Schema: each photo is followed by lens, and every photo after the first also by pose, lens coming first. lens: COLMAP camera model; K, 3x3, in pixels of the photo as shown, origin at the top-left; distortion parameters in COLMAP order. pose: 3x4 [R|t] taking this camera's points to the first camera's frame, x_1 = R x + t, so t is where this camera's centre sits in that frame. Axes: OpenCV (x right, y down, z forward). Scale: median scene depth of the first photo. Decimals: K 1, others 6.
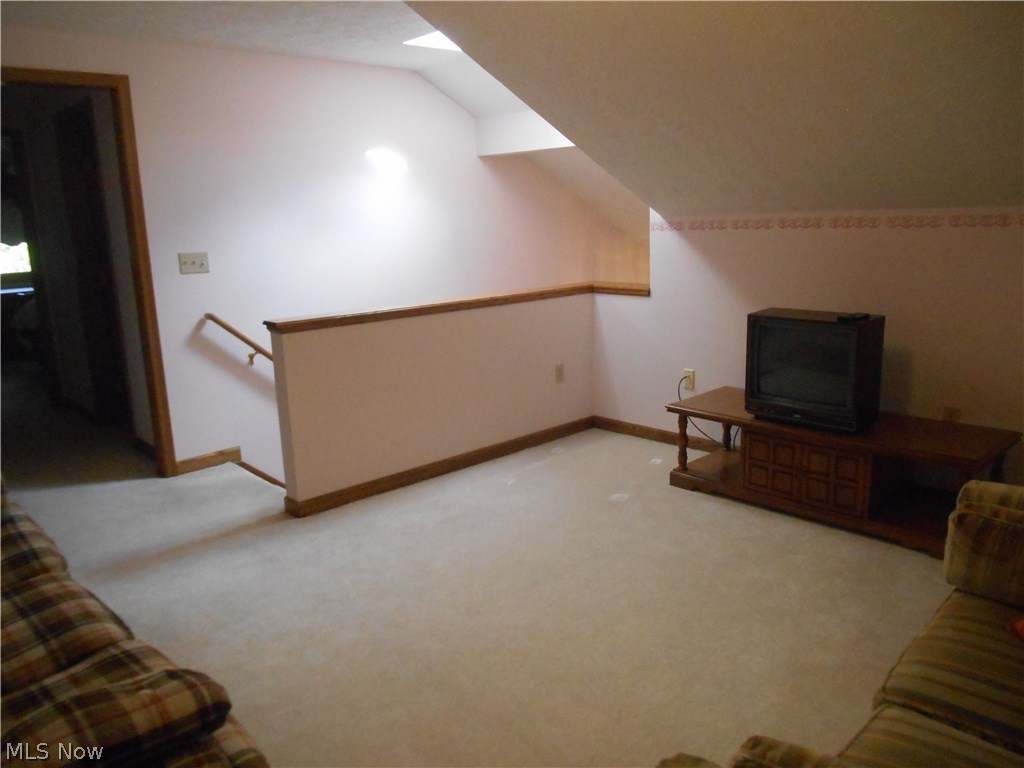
lens RADIAL K [[778.5, 0, 510.2], [0, 778.5, 383.6], [0, 0, 1]] dist [-0.044573, 0.008170]
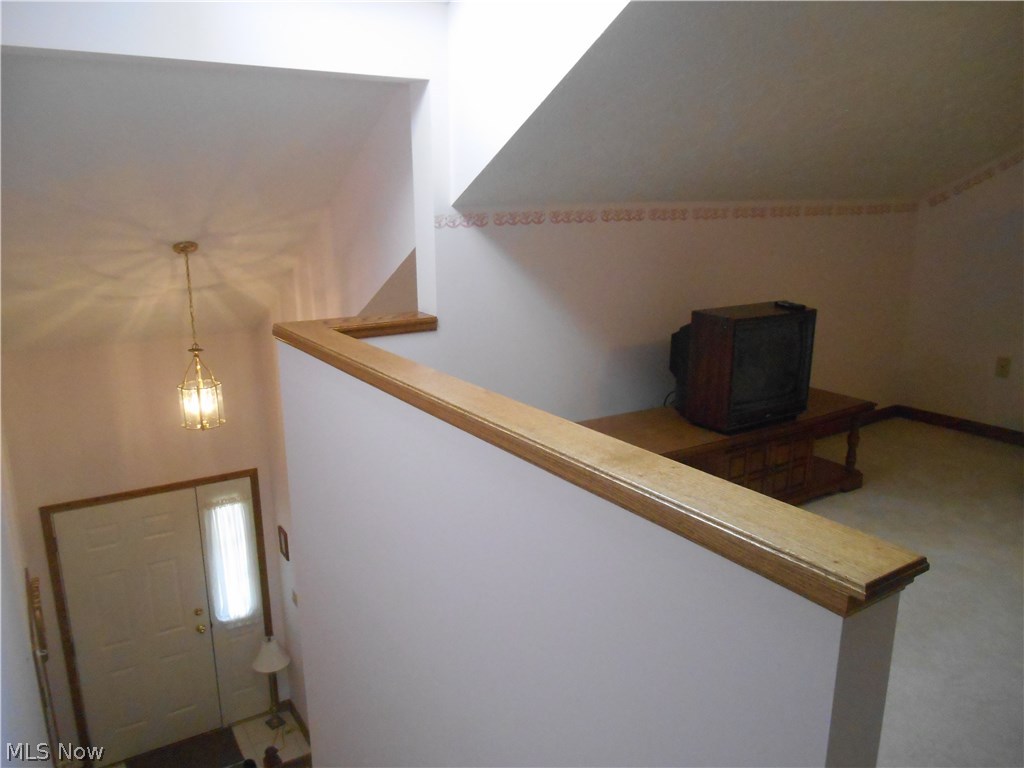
lens RADIAL K [[778.5, 0, 509.7], [0, 778.5, 388.0], [0, 0, 1]] dist [-0.044573, 0.008170]
pose [[0.180982, -0.193540, 0.964255, -0.518619], [0.214887, 0.964538, 0.153264, -0.176757], [-0.959723, 0.179468, 0.216153, 0.943688]]
